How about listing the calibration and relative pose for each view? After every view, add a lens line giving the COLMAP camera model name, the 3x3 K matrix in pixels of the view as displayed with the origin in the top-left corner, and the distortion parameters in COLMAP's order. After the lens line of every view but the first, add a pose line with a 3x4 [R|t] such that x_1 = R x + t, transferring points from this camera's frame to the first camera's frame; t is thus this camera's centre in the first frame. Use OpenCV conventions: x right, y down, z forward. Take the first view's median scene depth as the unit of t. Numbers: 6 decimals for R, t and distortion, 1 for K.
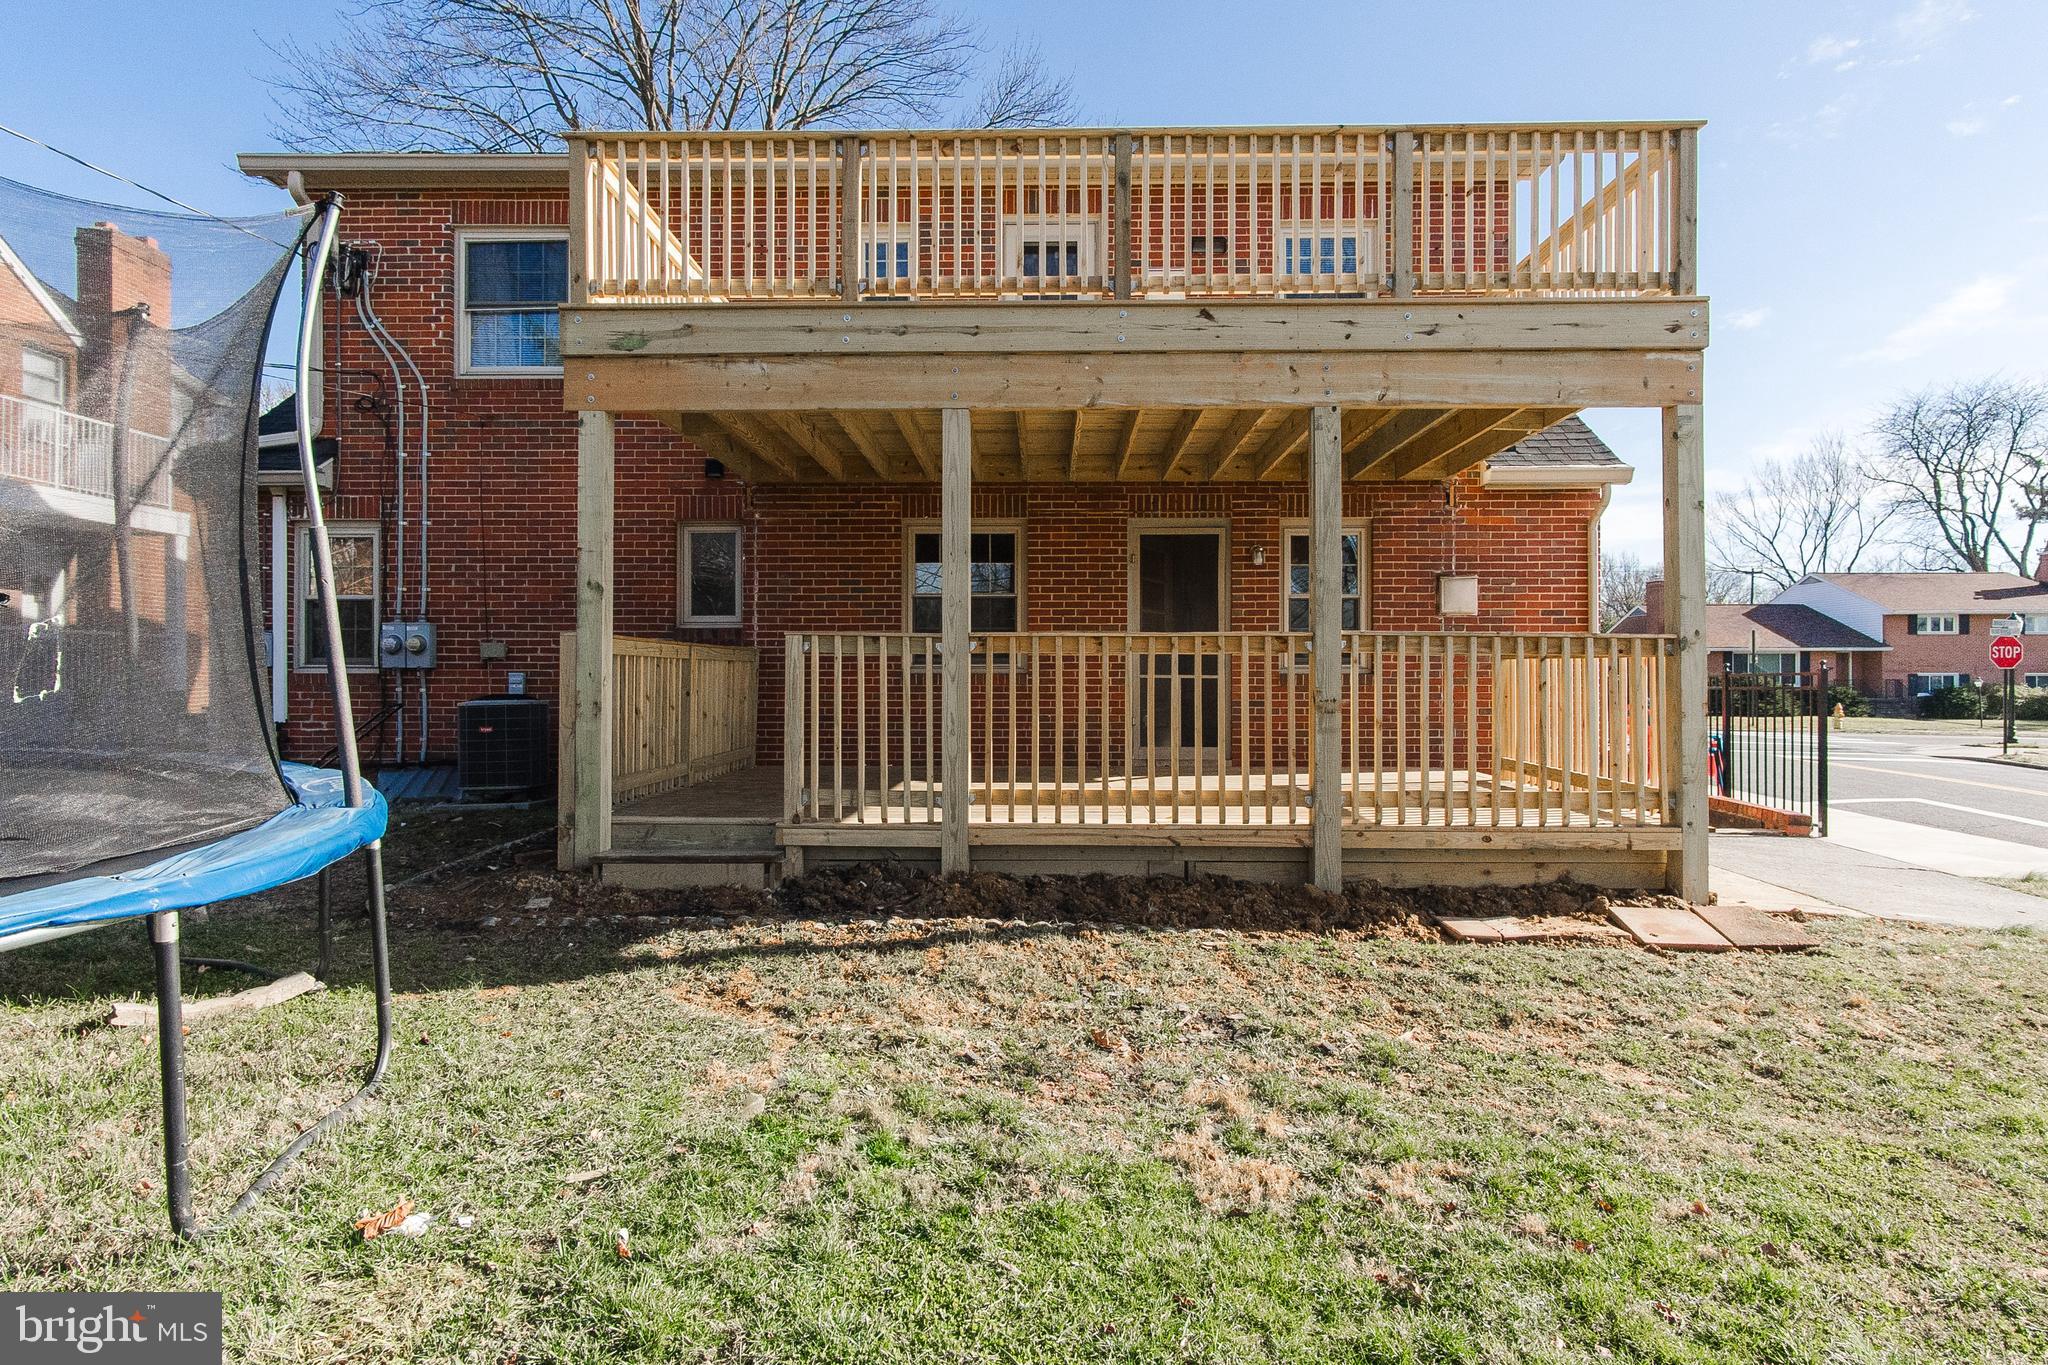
lens RADIAL K [[1104.5, 0, 1024.5], [0, 1104.5, 662.9], [0, 0, 1]] dist [0.002101, 0.000367]
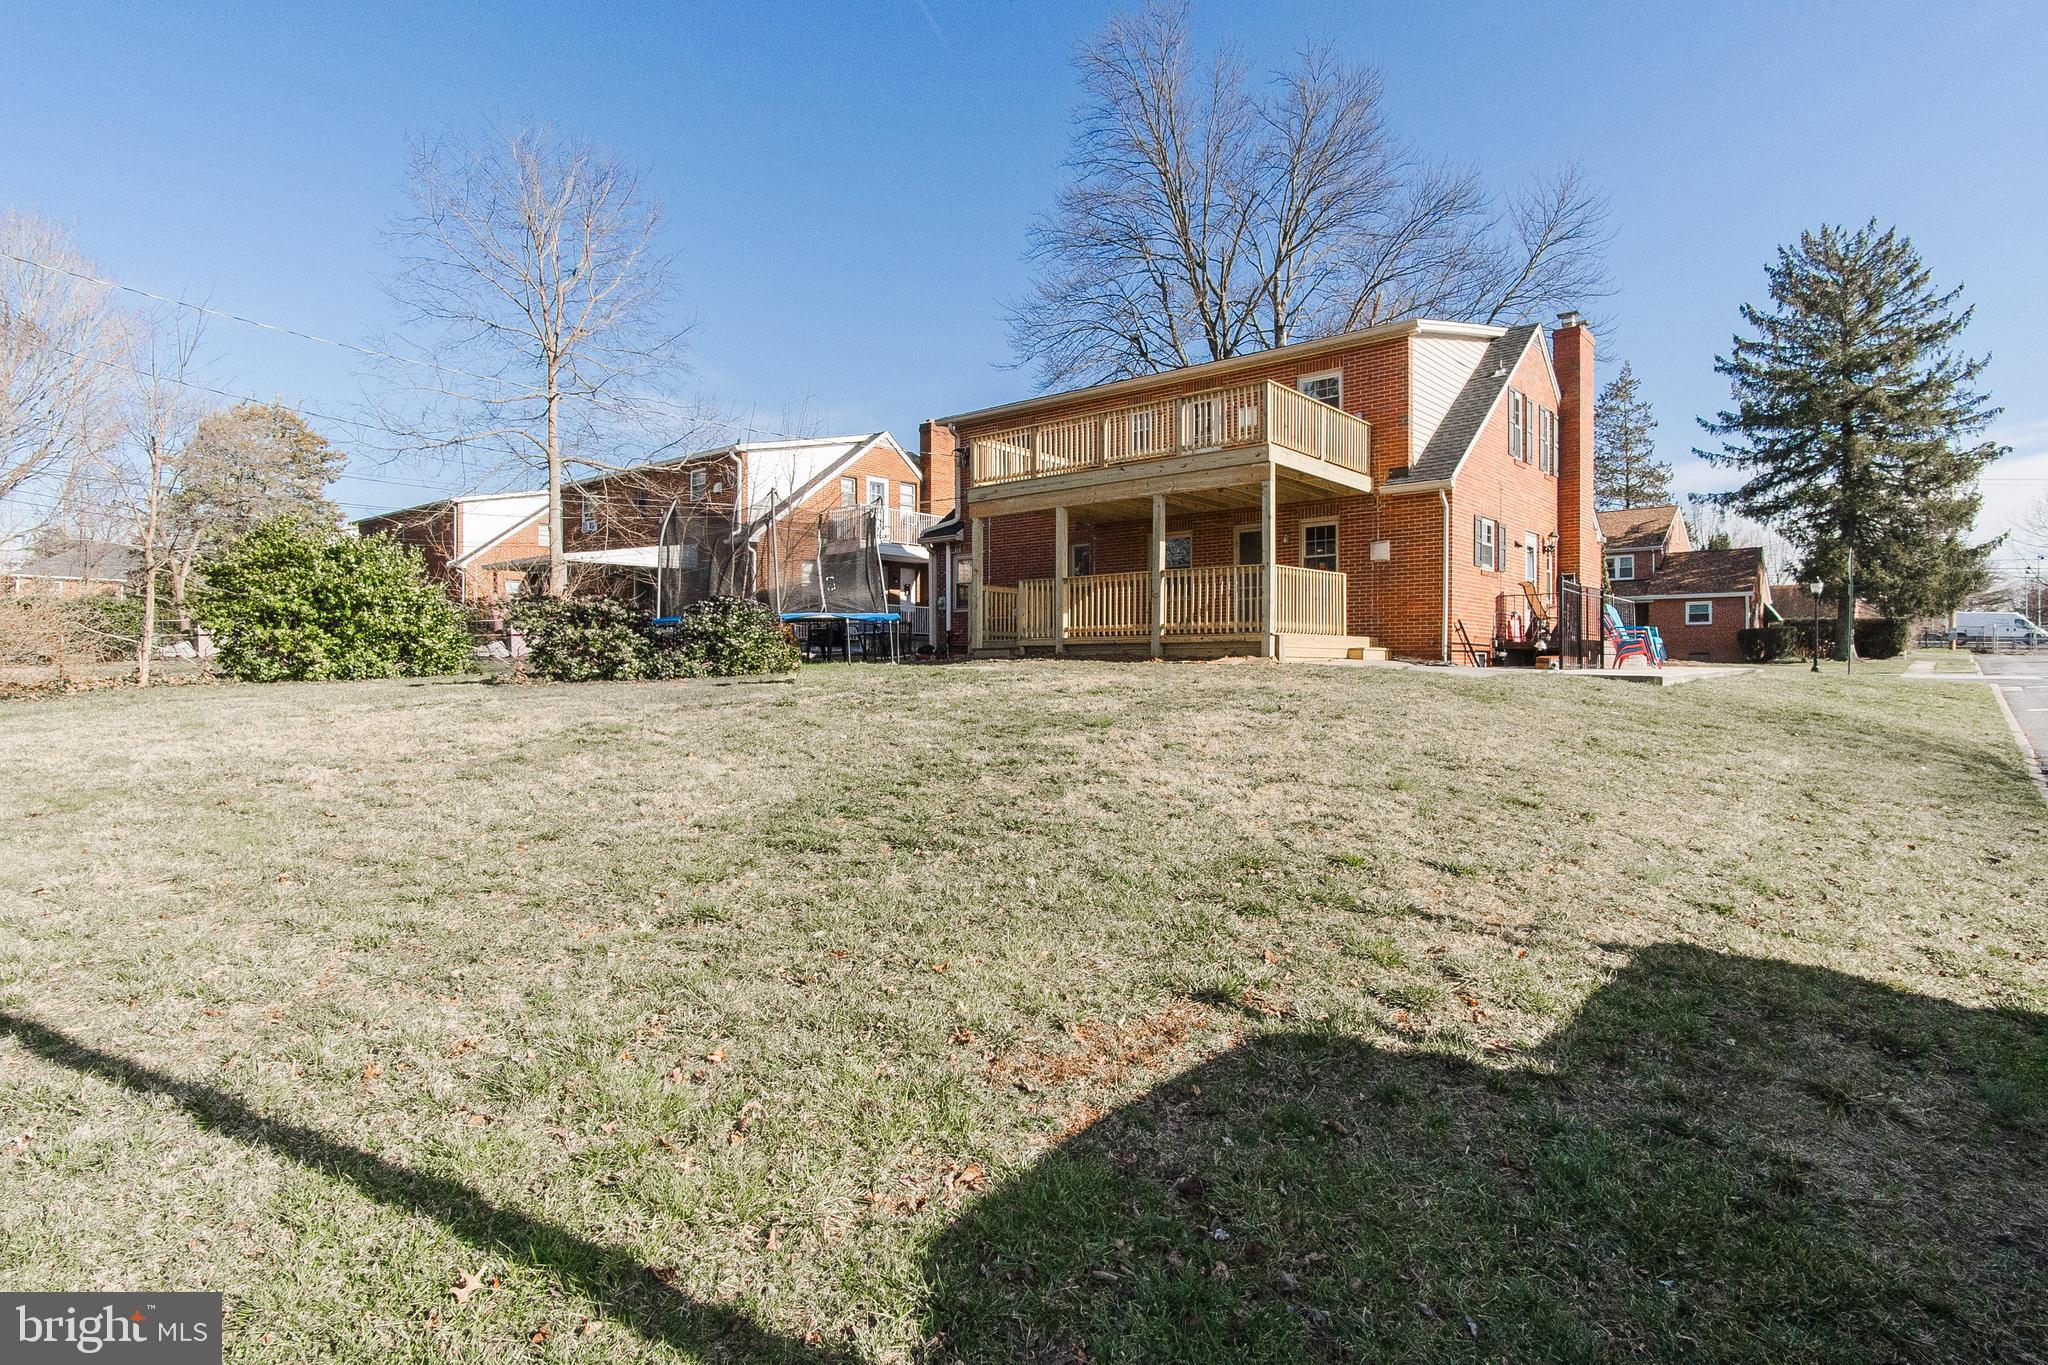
lens RADIAL K [[1104.5, 0, 1024.5], [0, 1104.5, 662.9], [0, 0, 1]] dist [0.002101, 0.000367]
pose [[0.772009, -0.009157, -0.635546, 1.141042], [0.014749, 0.999885, 0.003509, 0.122035], [0.635441, -0.012083, 0.772055, -0.918868]]
